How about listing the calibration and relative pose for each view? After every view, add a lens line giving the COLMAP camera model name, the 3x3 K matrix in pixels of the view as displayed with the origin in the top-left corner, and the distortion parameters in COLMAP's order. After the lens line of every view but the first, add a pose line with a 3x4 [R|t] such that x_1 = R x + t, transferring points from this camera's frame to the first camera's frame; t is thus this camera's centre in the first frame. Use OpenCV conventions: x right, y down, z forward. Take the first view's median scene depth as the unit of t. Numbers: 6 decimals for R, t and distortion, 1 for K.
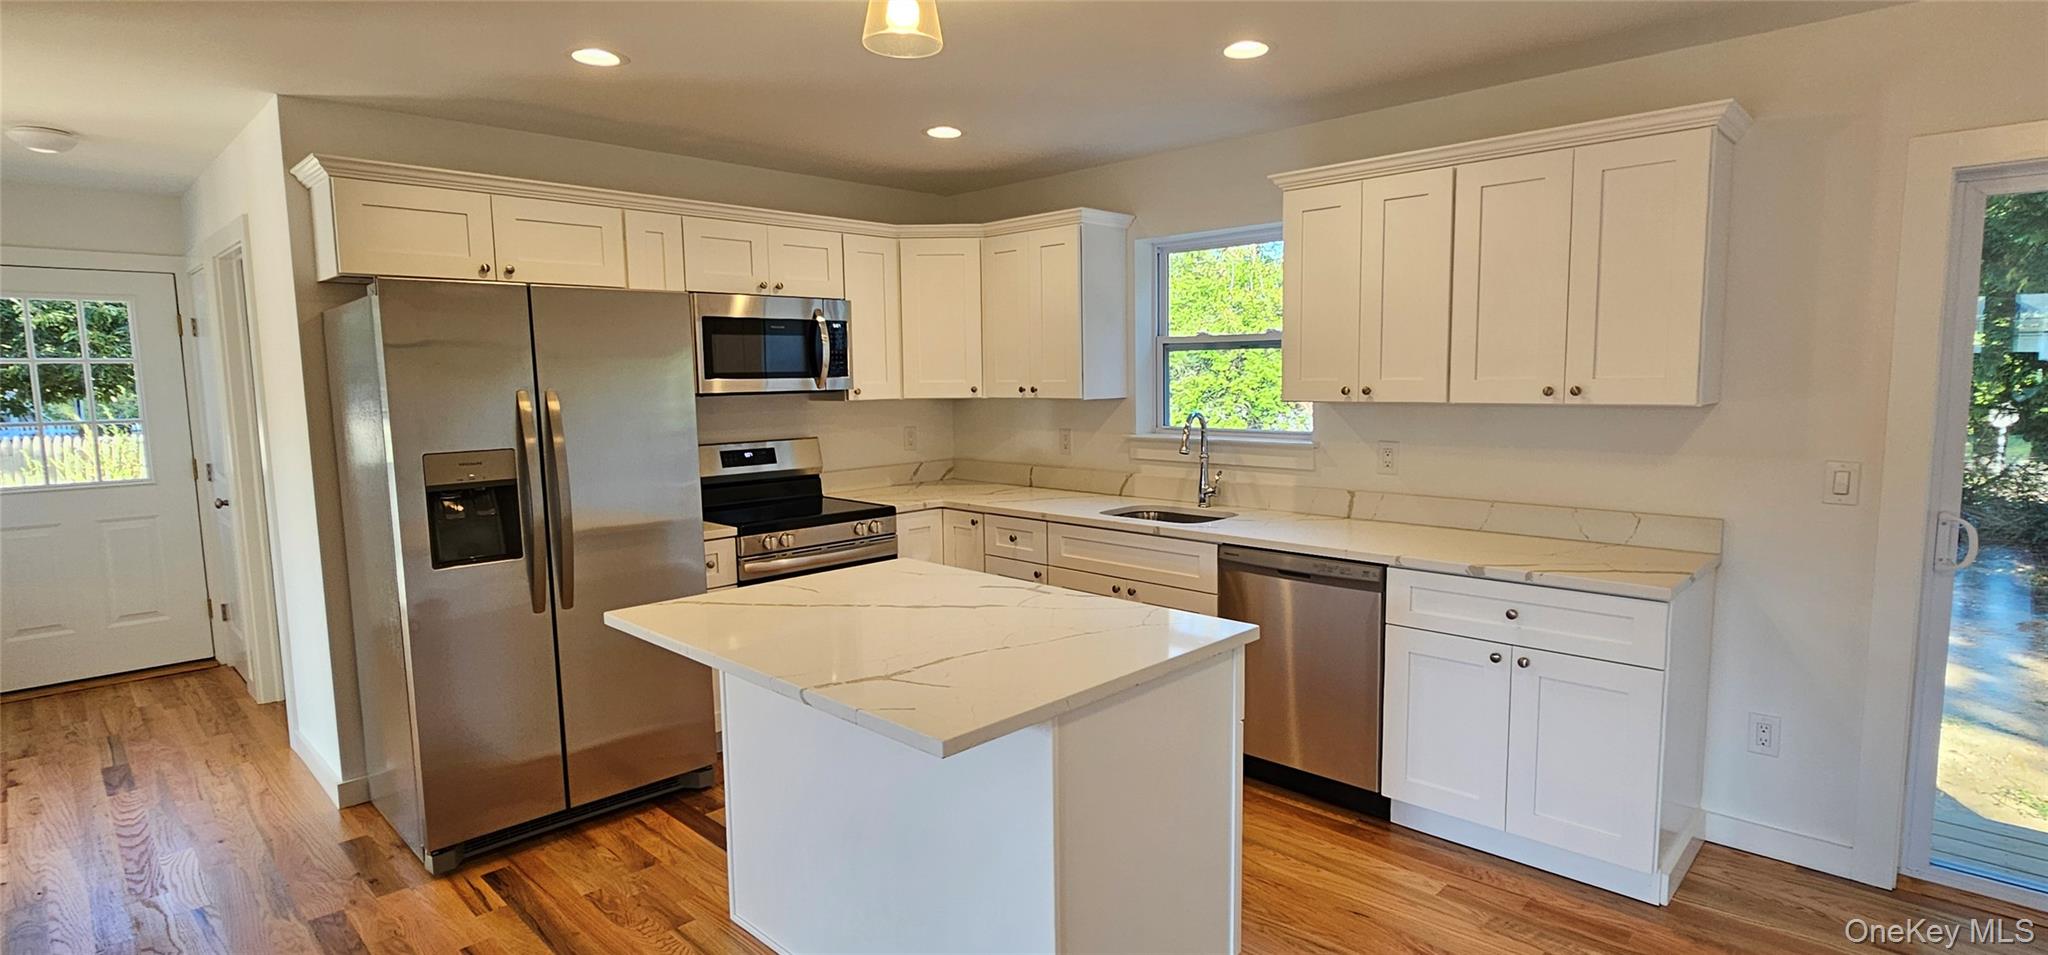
lens RADIAL K [[997.1, 0, 1039.9], [0, 997.1, 475.6], [0, 0, 1]] dist [0.000521, -0.000092]
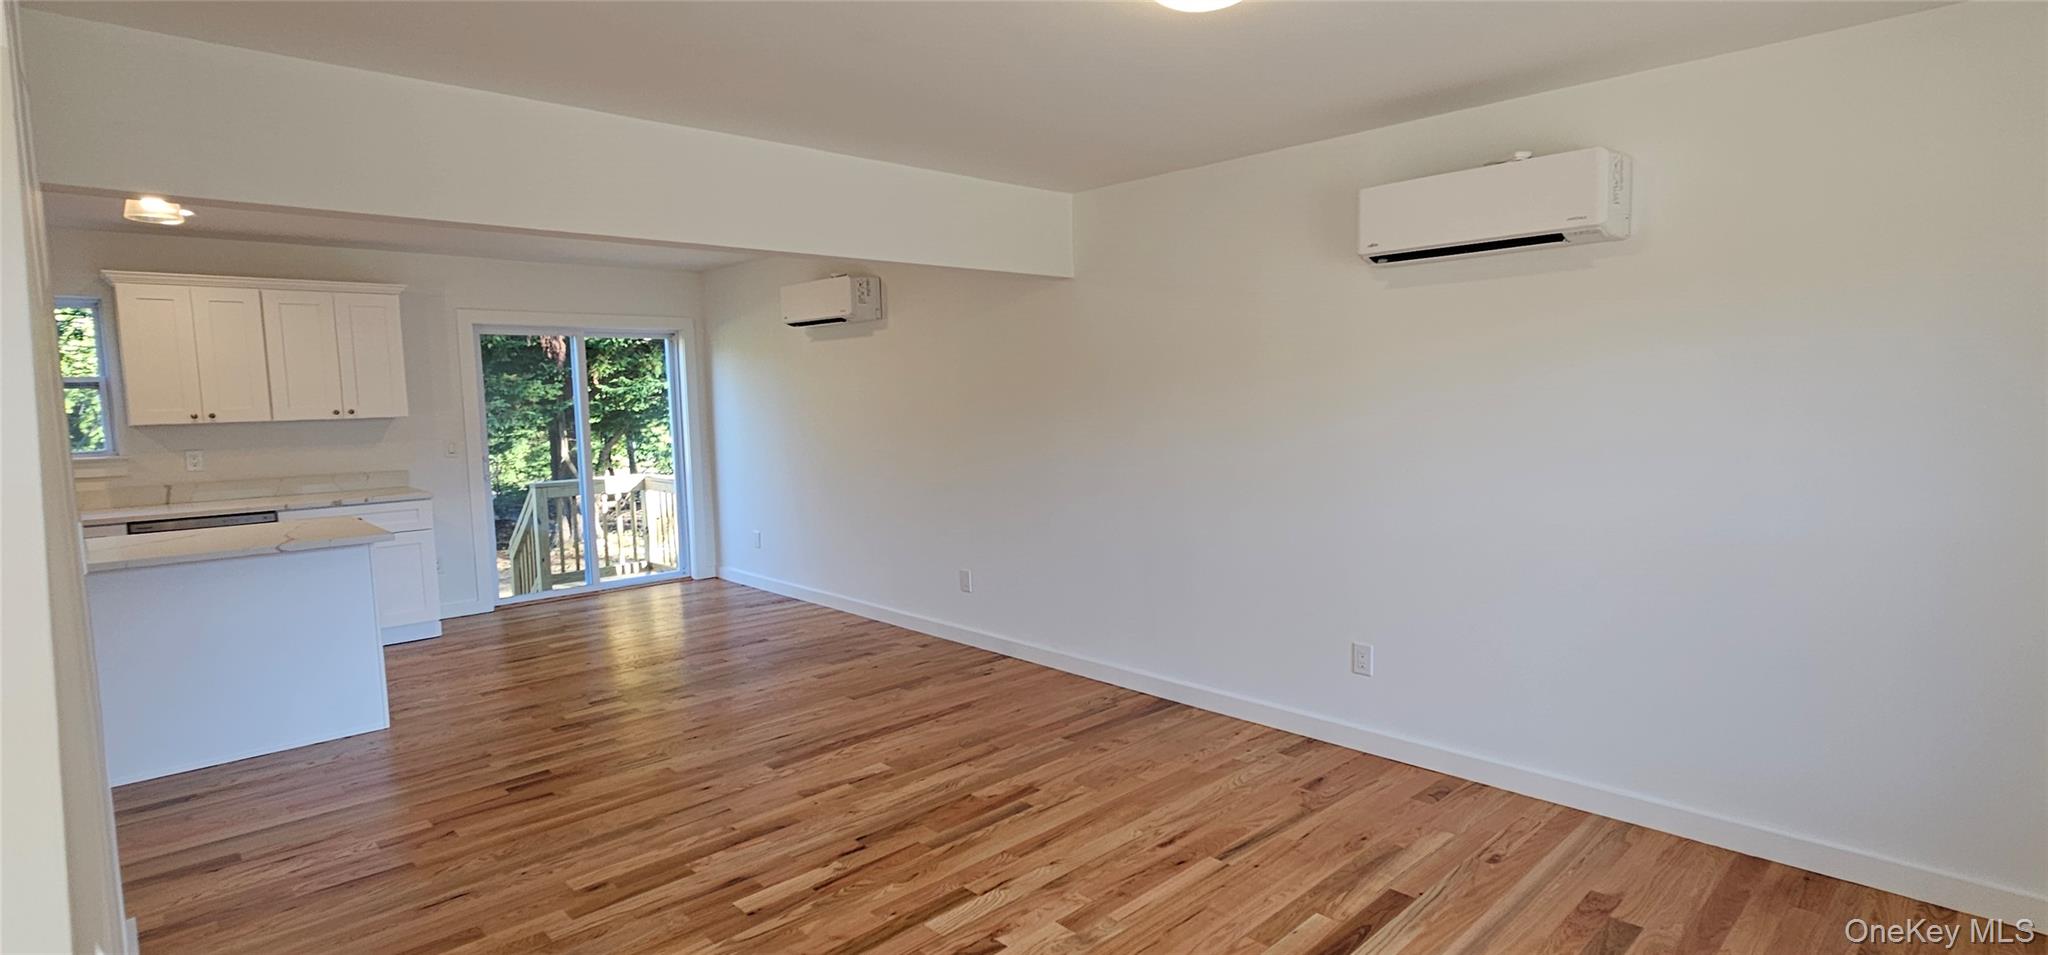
lens RADIAL K [[997.1, 0, 1039.9], [0, 997.1, 475.6], [0, 0, 1]] dist [0.000521, -0.000092]
pose [[0.031424, -0.078244, 0.996439, -1.327969], [0.122580, 0.989707, 0.073850, 0.059913], [-0.991961, 0.119823, 0.040691, -0.416882]]
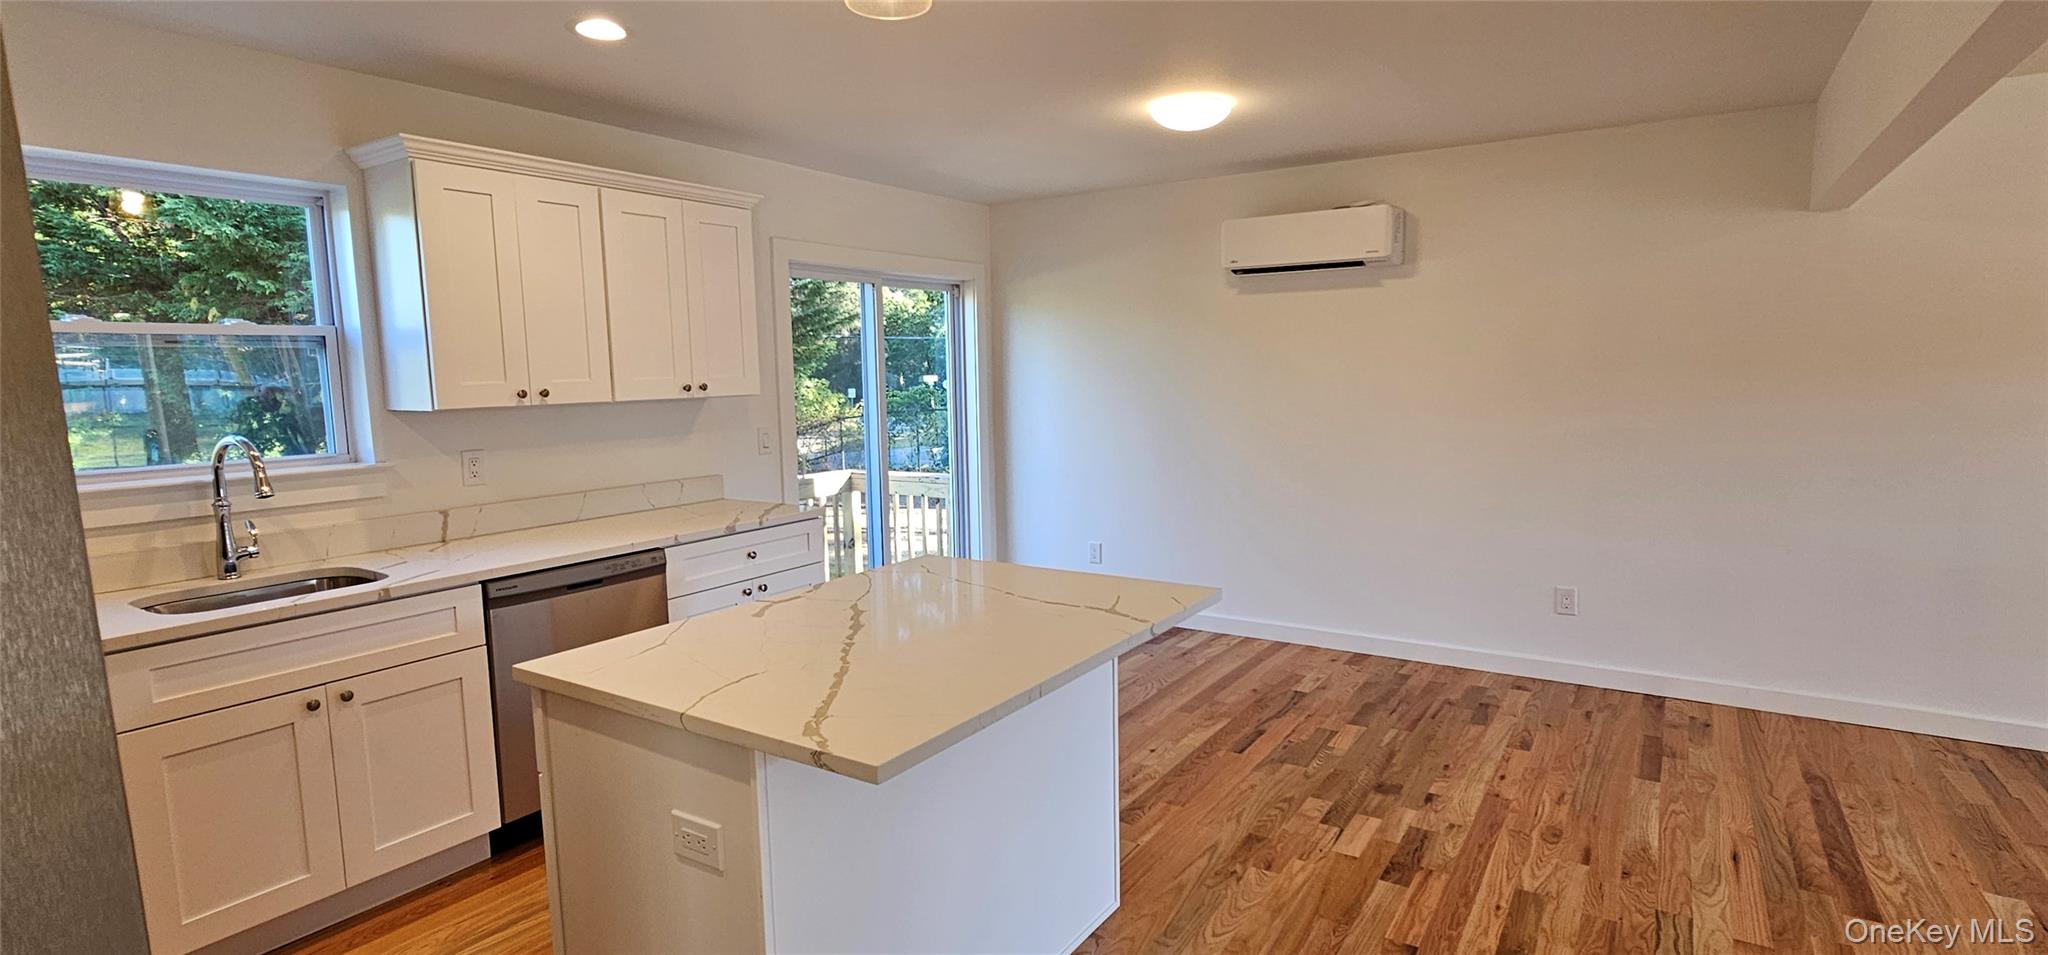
lens RADIAL K [[997.1, 0, 1039.9], [0, 997.1, 475.6], [0, 0, 1]] dist [0.000521, -0.000092]
pose [[-0.193332, -0.094817, 0.976541, -0.769483], [0.121522, 0.985341, 0.119730, -0.066882], [-0.973579, 0.141819, -0.178975, 0.749706]]
